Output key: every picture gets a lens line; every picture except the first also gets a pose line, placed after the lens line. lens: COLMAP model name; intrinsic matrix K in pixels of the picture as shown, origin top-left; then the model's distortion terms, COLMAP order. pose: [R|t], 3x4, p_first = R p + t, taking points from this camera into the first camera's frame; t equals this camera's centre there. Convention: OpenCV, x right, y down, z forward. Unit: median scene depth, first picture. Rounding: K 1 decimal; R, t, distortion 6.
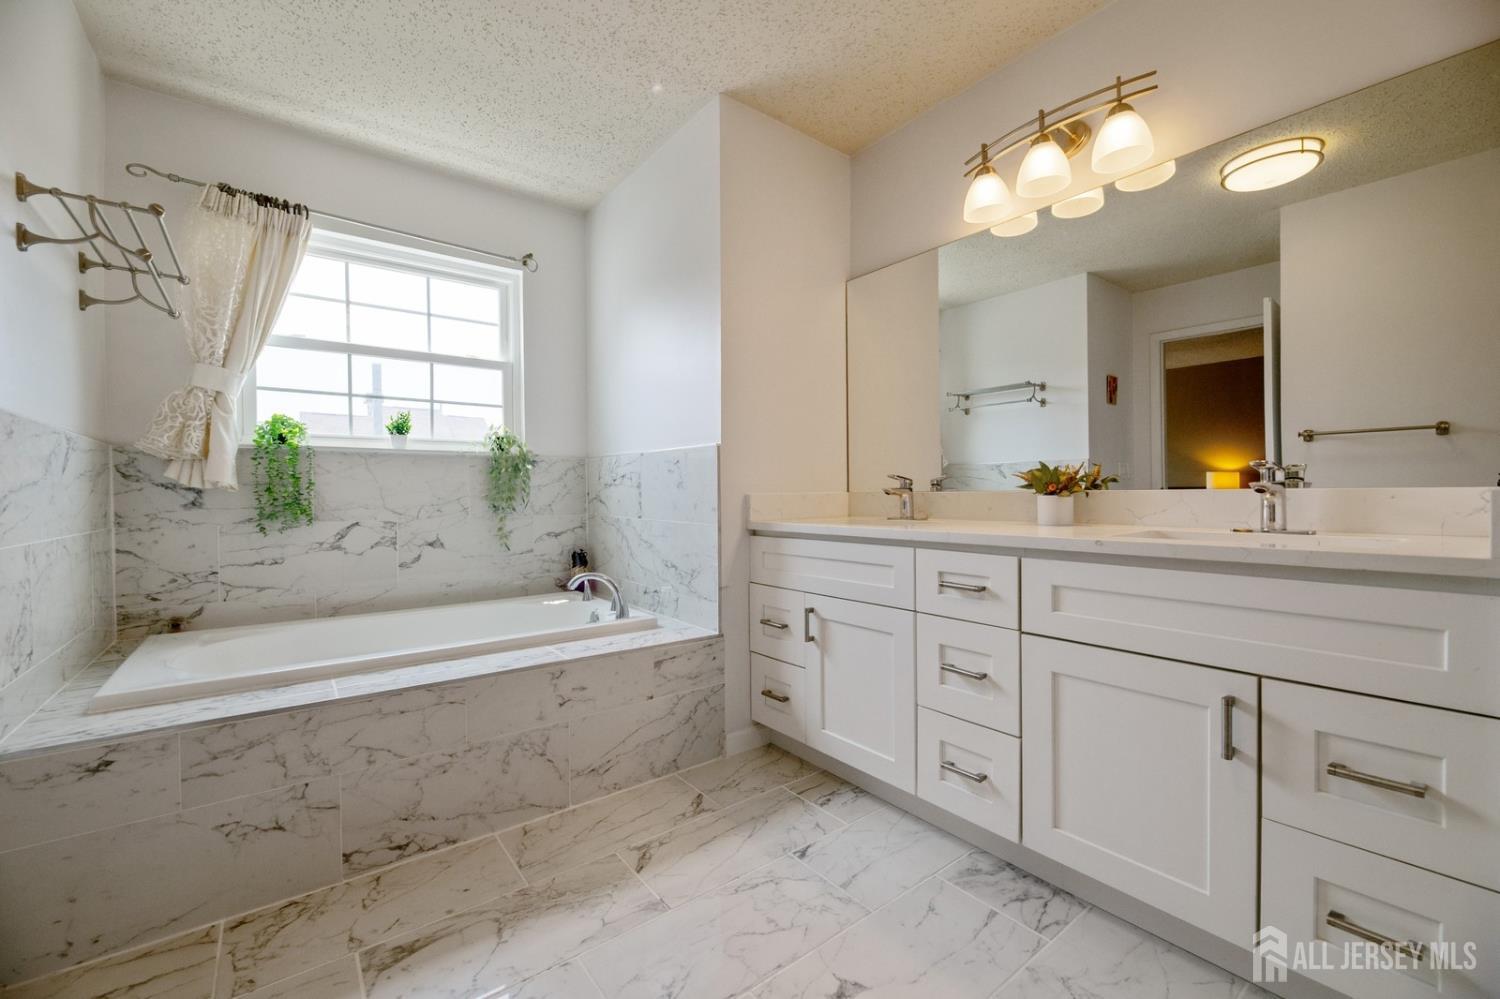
lens RADIAL K [[596.6, 0, 744.5], [0, 596.6, 503.1], [0, 0, 1]] dist [-0.002672, -0.001531]
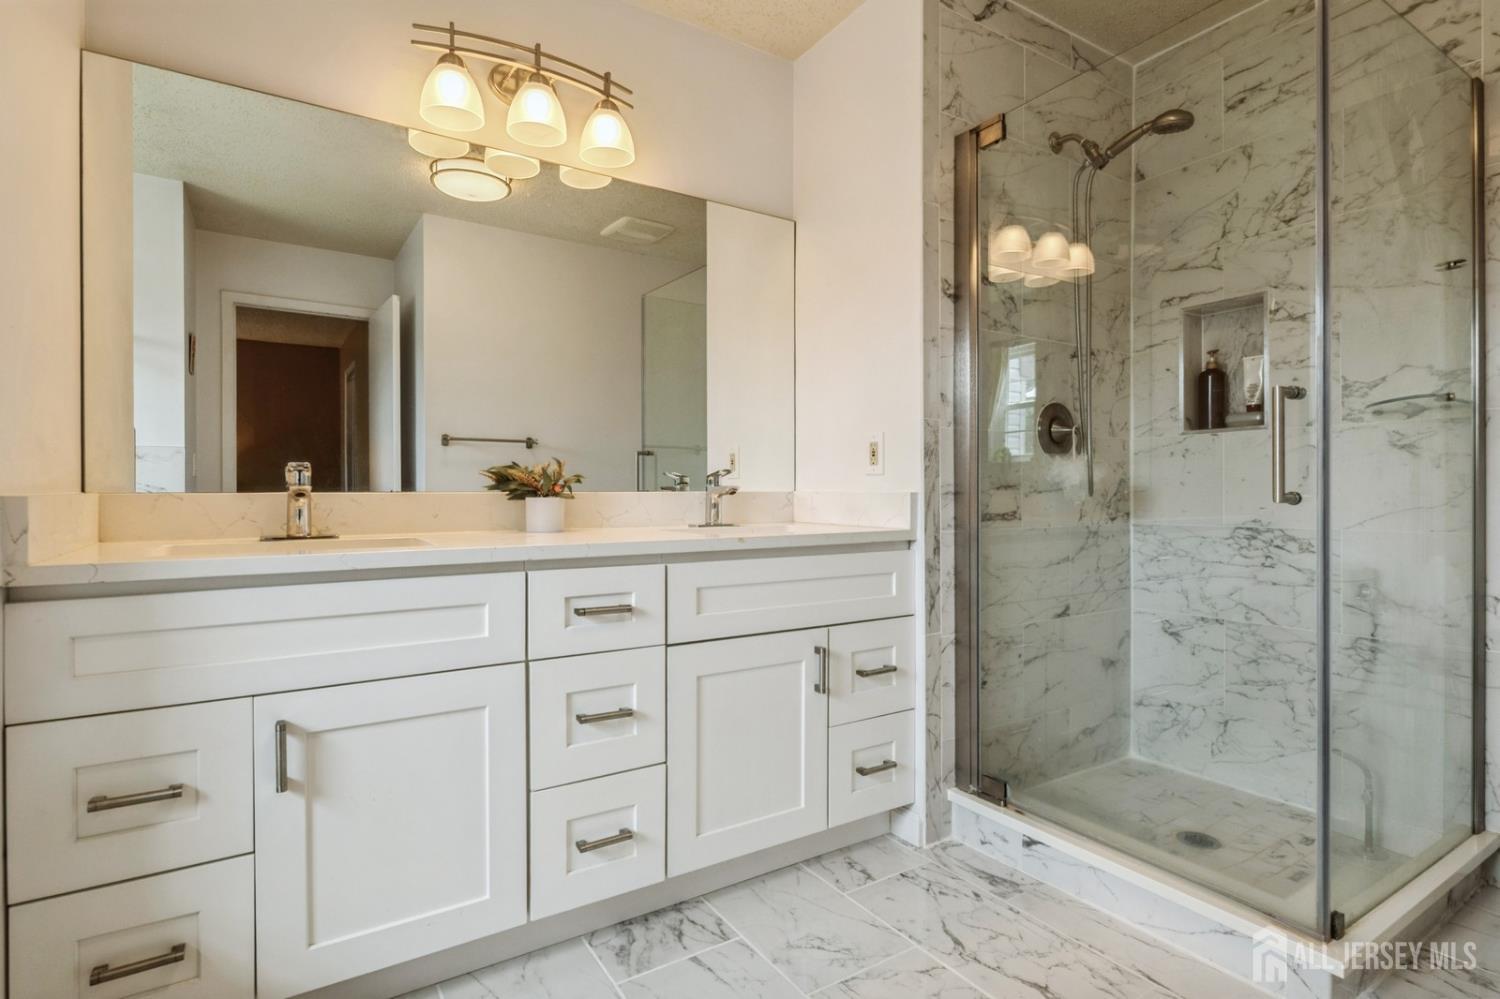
lens RADIAL K [[722.2, 0, 764.0], [0, 722.2, 497.2], [0, 0, 1]] dist [-0.010151, -0.000446]
pose [[0.094029, -0.000949, 0.995569, -0.490883], [0.016160, 0.999869, -0.000573, -0.006293], [-0.995438, 0.016142, 0.094032, 0.586232]]
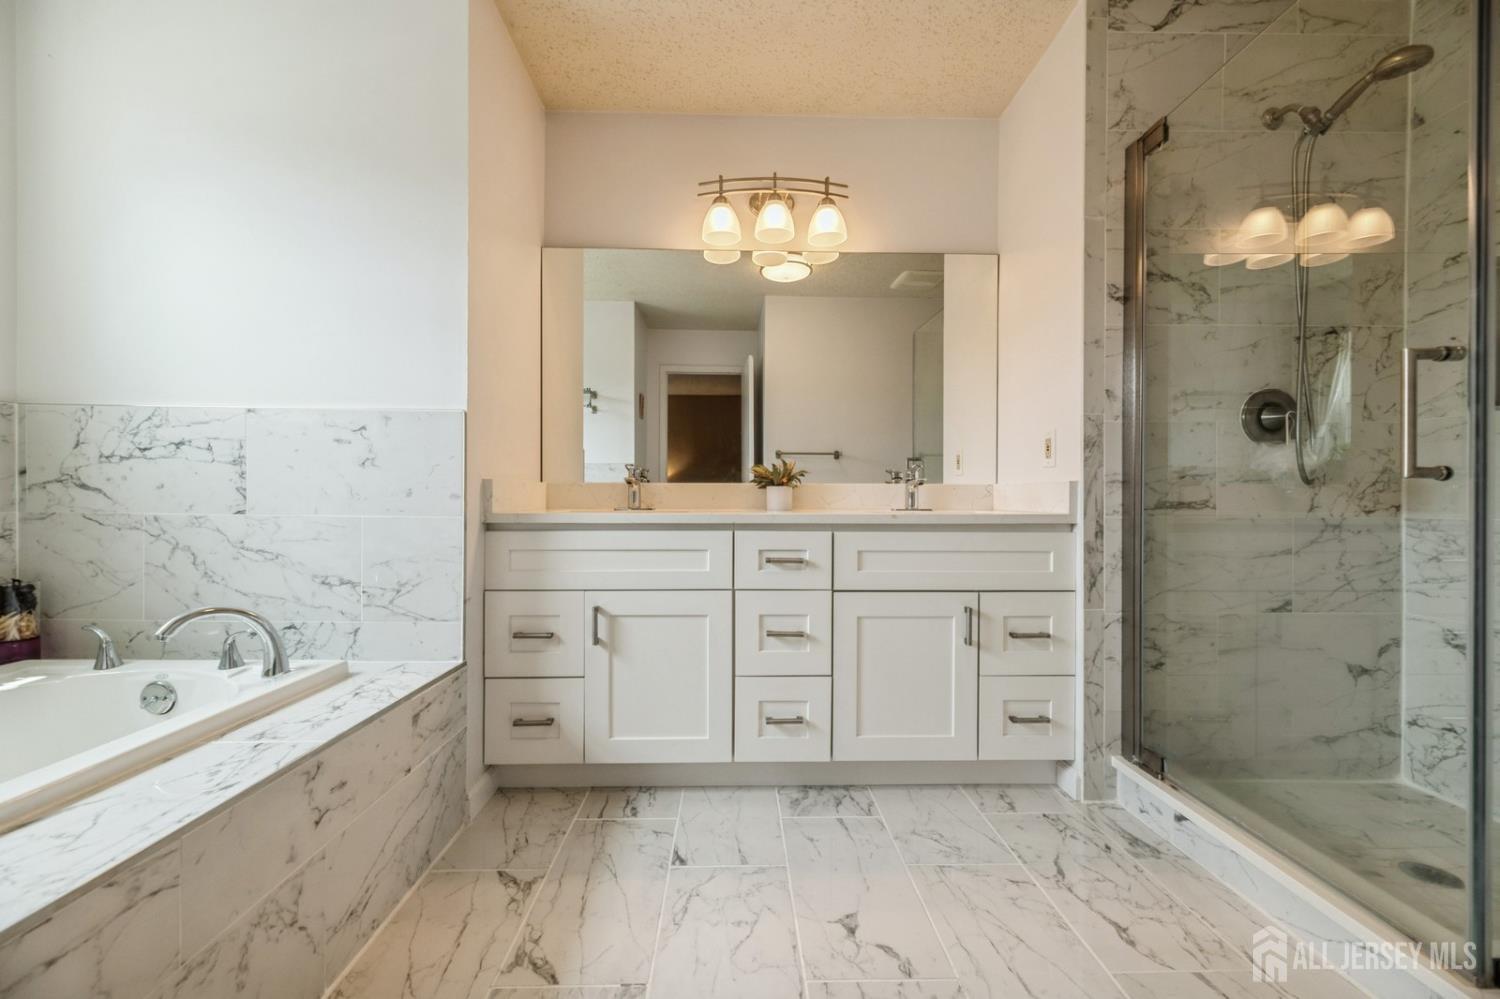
lens RADIAL K [[596.6, 0, 758.5], [0, 596.6, 503.6], [0, 0, 1]] dist [-0.002672, -0.001531]
pose [[0.593848, 0.002430, 0.804574, -0.506838], [0.005146, 0.999964, -0.006818, 0.031366], [-0.804561, 0.008189, 0.593814, 0.297818]]
